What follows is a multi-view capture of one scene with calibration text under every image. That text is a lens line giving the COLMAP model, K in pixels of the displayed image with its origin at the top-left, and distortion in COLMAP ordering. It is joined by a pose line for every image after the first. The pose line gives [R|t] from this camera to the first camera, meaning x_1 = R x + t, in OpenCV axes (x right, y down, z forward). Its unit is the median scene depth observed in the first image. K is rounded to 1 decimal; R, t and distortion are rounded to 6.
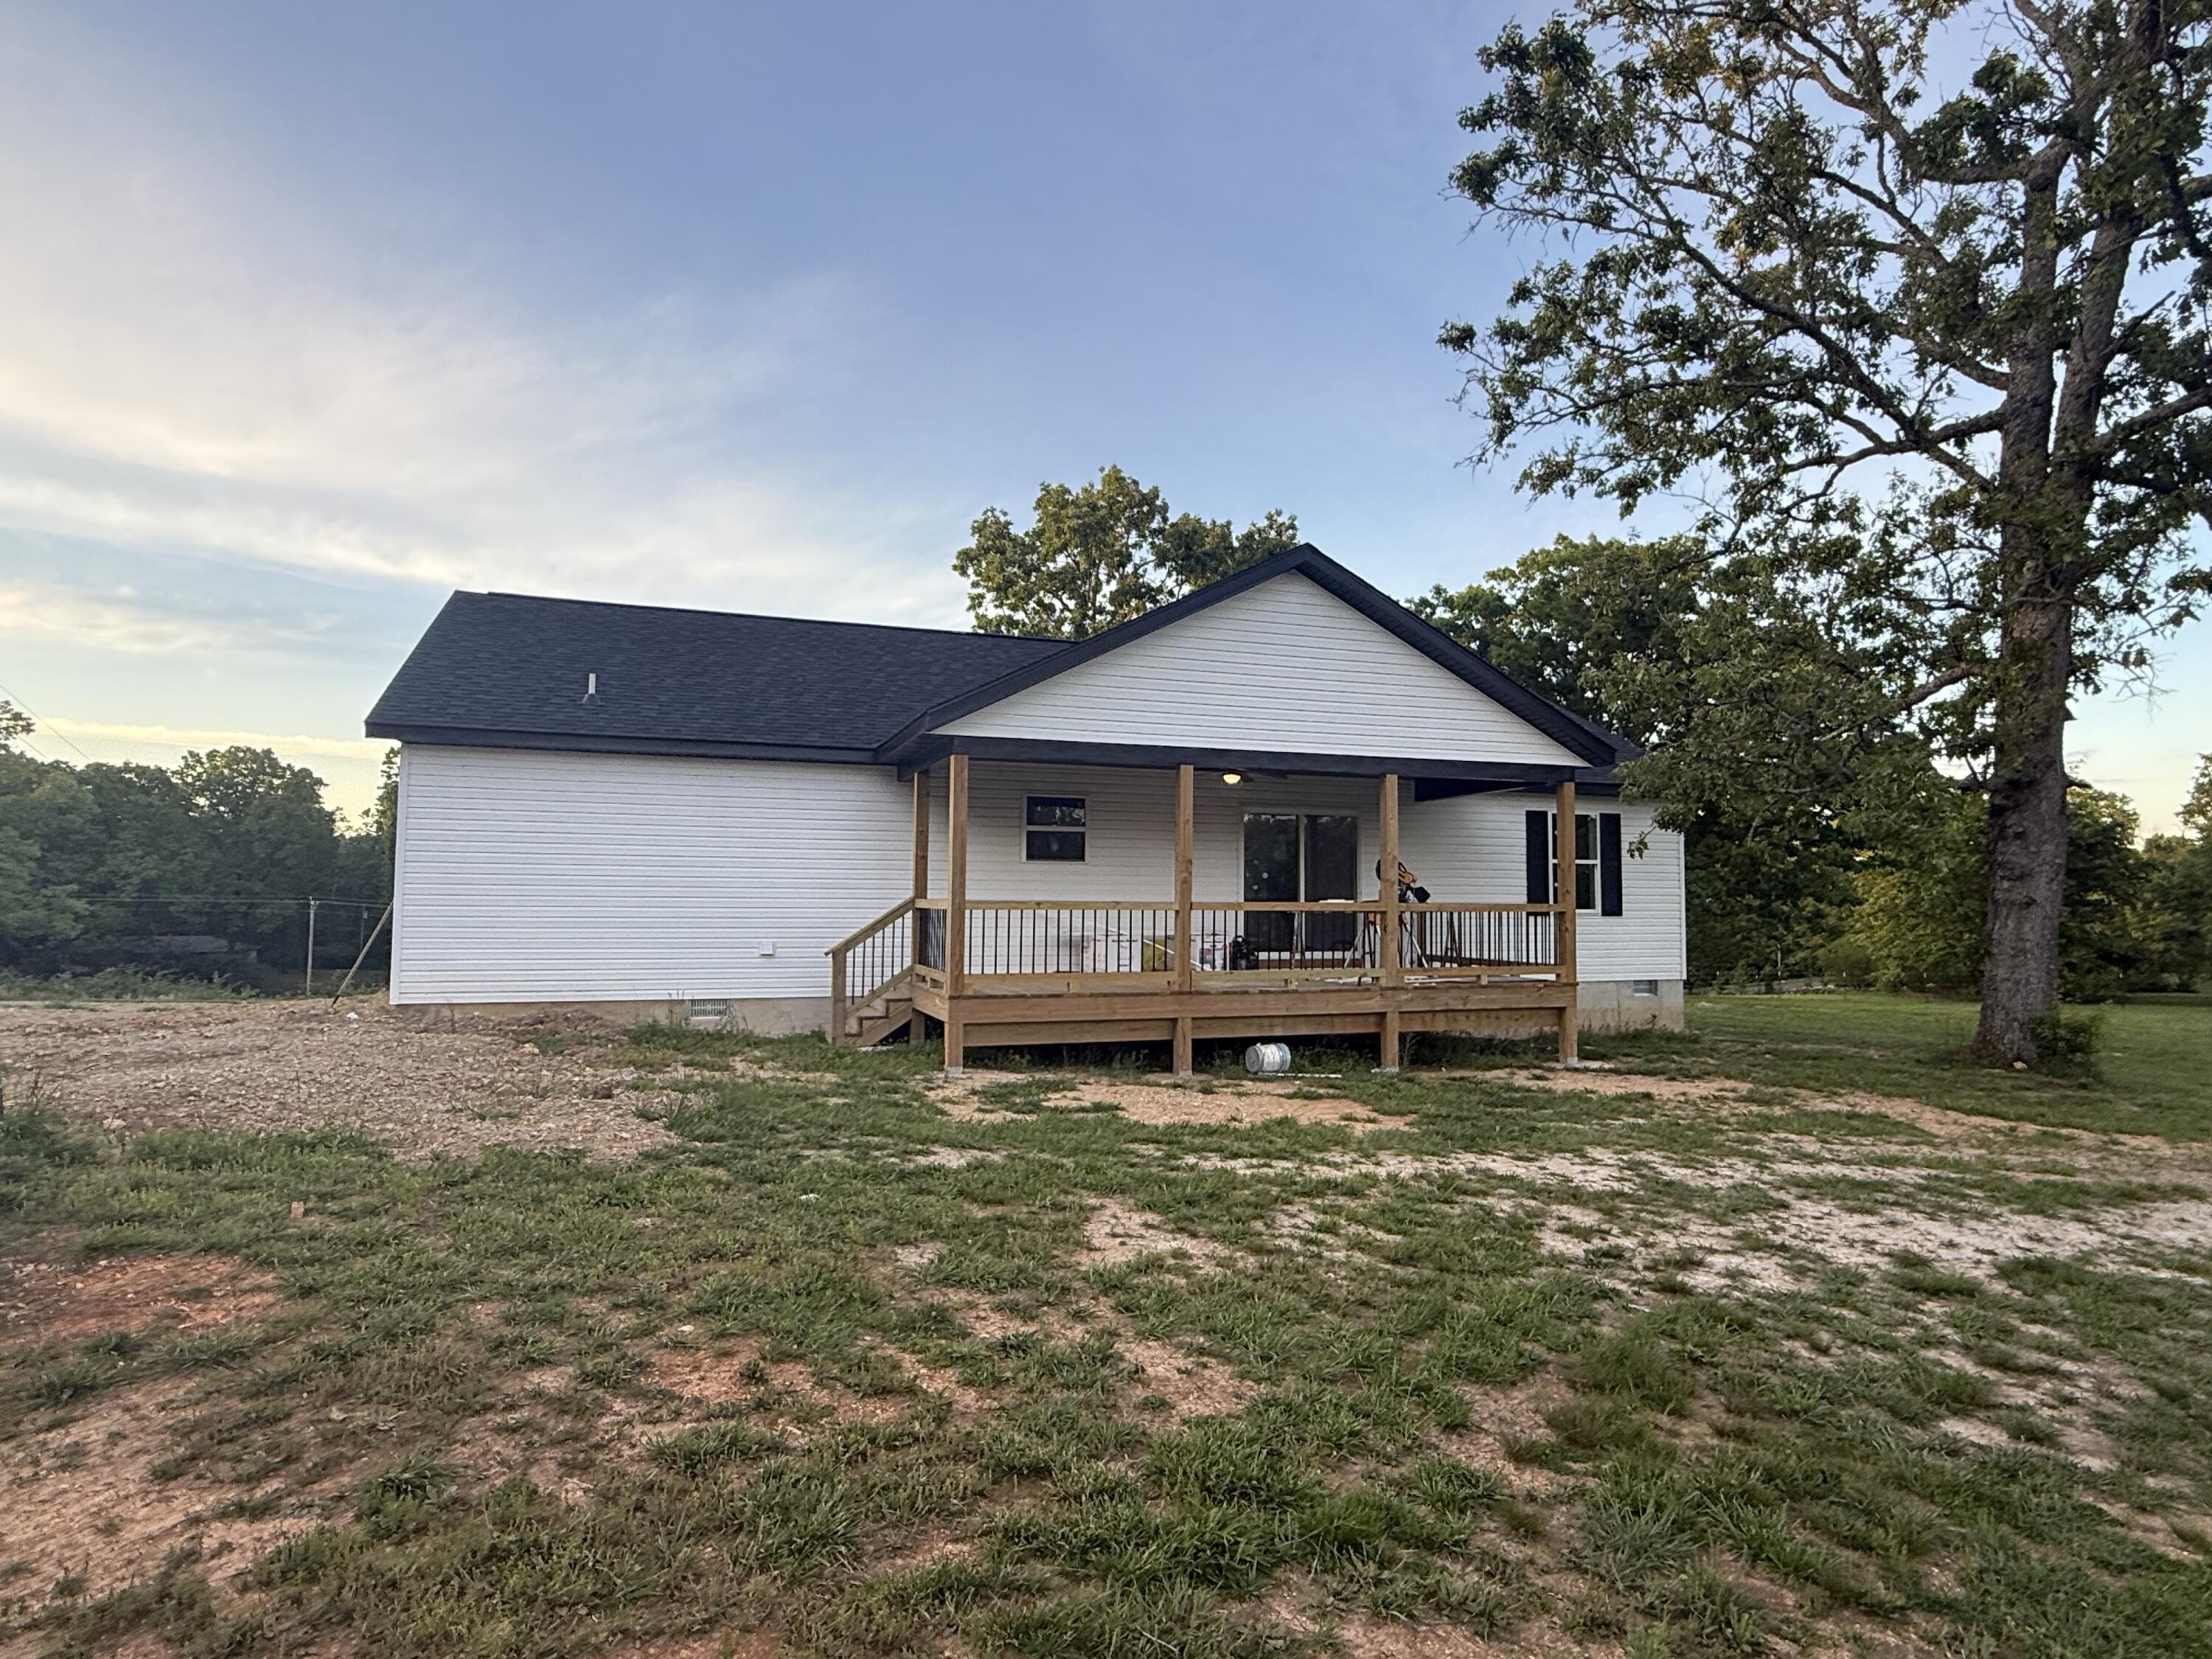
lens RADIAL K [[1244.6, 0, 1107.2], [0, 1244.6, 822.6], [0, 0, 1]] dist [0.018737, 0.008400]
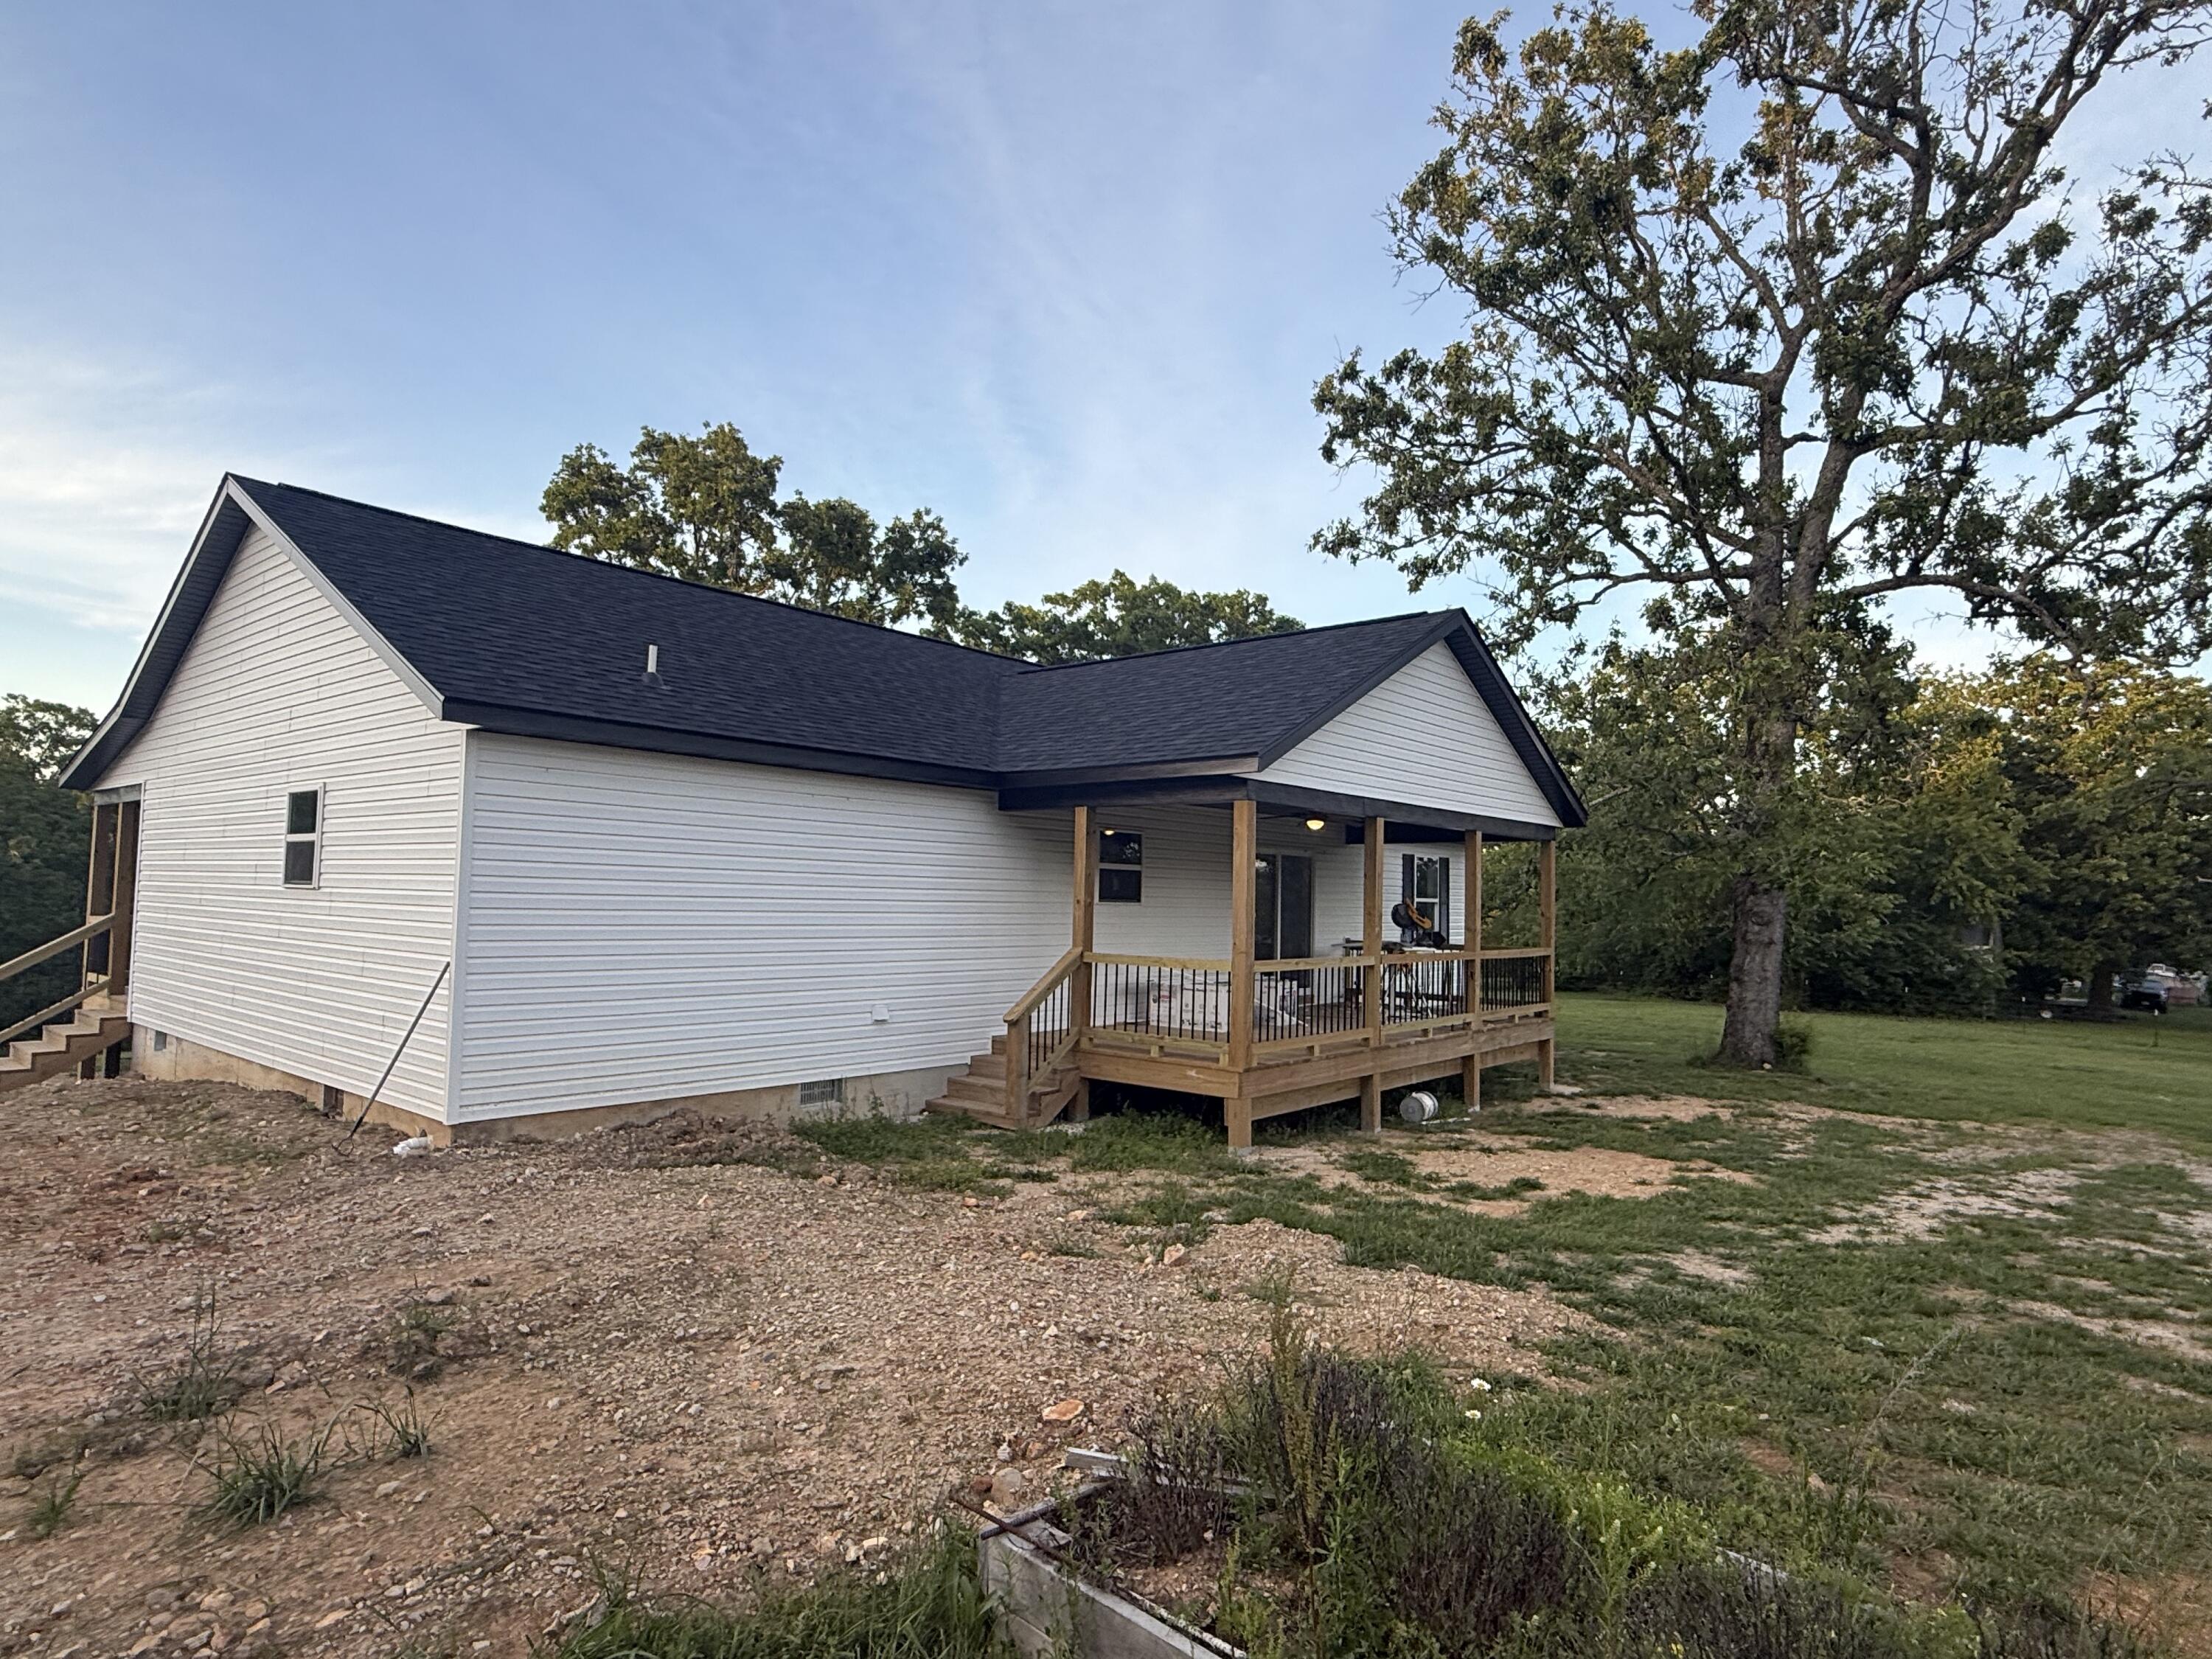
lens RADIAL K [[1244.6, 0, 1105.3], [0, 1244.6, 832.7], [0, 0, 1]] dist [0.018737, 0.008400]
pose [[0.859072, 0.037694, 0.510465, -0.396702], [-0.045523, 0.998959, 0.002847, -0.017093], [-0.509826, -0.025684, 0.859894, 0.166321]]
